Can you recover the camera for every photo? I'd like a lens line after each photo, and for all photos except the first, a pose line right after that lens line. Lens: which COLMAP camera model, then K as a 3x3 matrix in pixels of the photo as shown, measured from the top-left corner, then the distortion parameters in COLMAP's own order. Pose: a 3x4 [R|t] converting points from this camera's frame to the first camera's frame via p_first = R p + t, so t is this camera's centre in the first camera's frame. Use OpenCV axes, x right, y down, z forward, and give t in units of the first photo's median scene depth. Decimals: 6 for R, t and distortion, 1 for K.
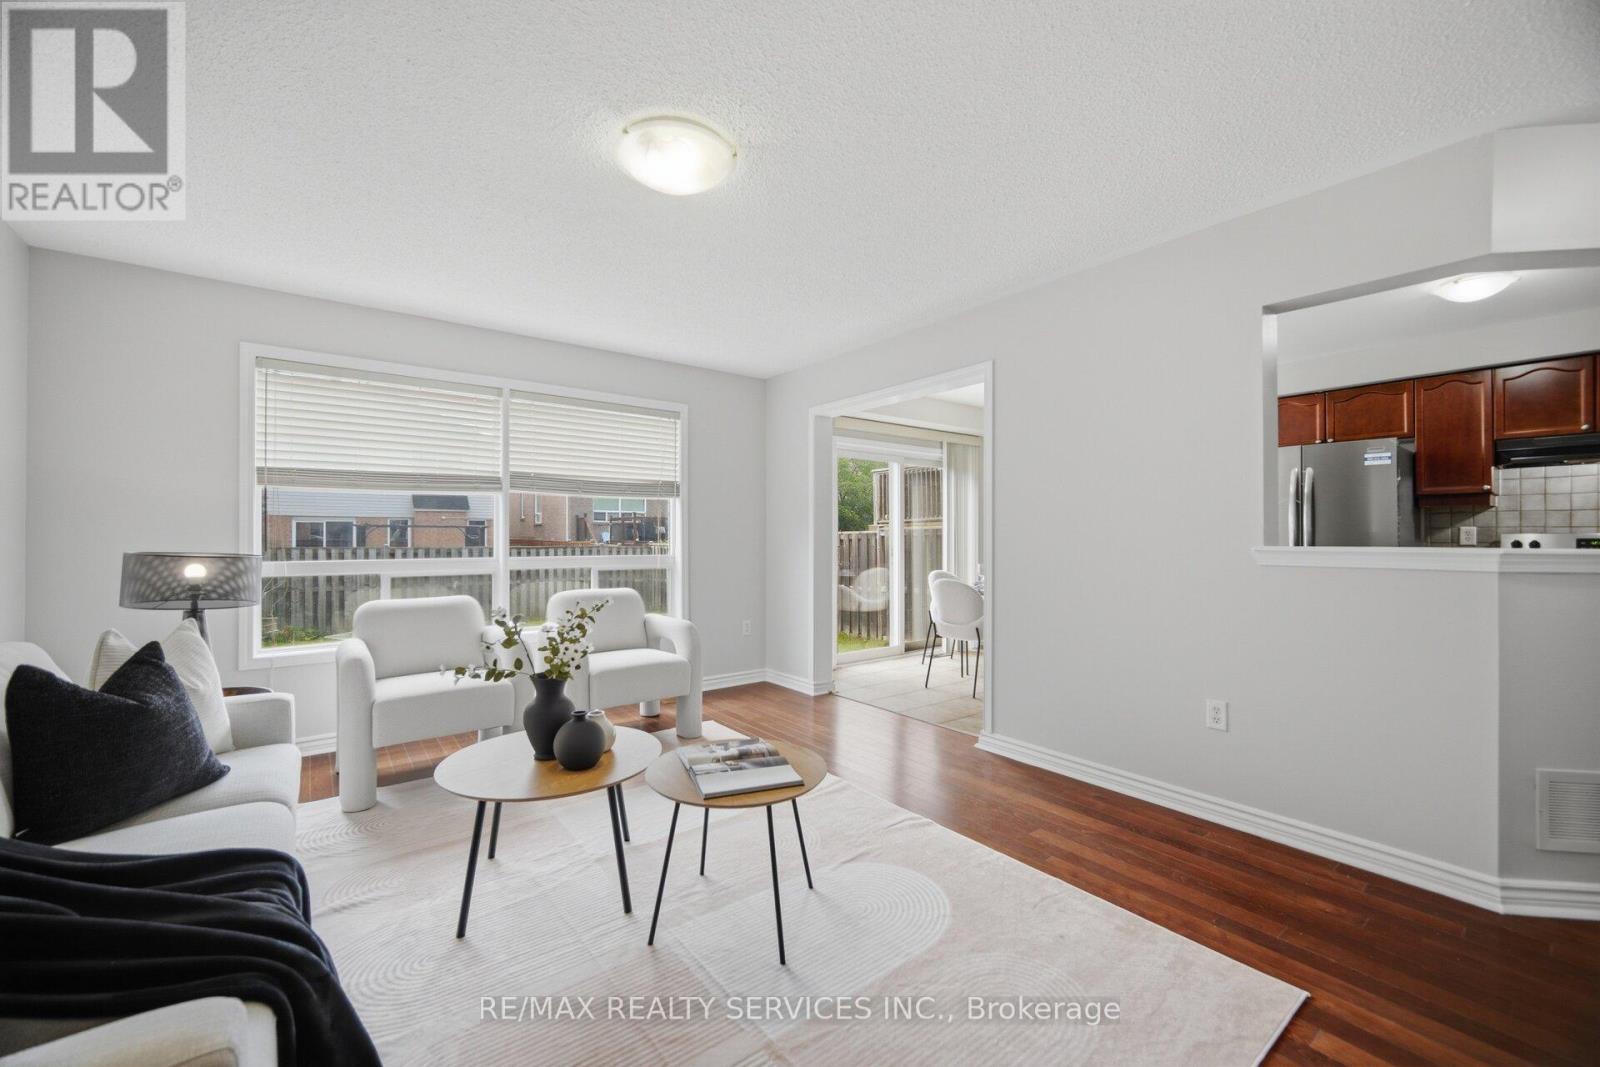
lens RADIAL K [[648.7, 0, 802.4], [0, 648.7, 528.6], [0, 0, 1]] dist [-0.000426, -0.000824]
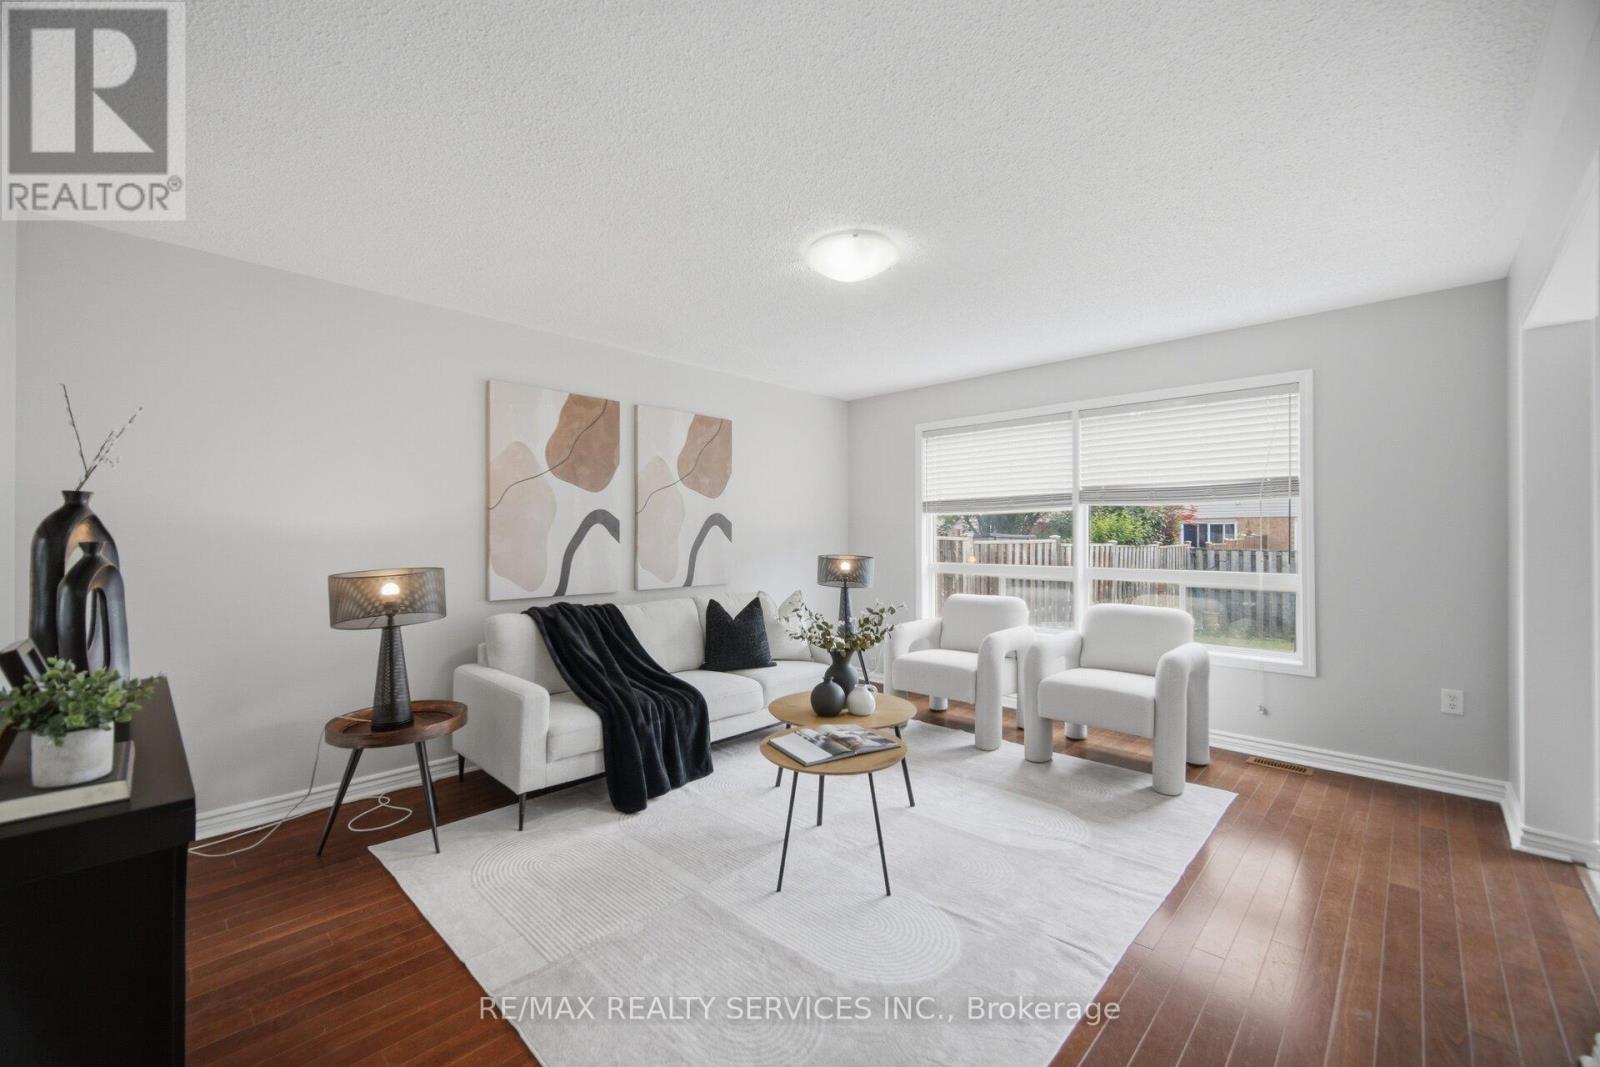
lens RADIAL K [[648.7, 0, 803.0], [0, 648.7, 541.6], [0, 0, 1]] dist [-0.000426, -0.000824]
pose [[0.166229, -0.000626, -0.986087, 0.565739], [0.008368, 0.999965, 0.000775, -0.003209], [0.986052, -0.008380, 0.166229, 0.400800]]
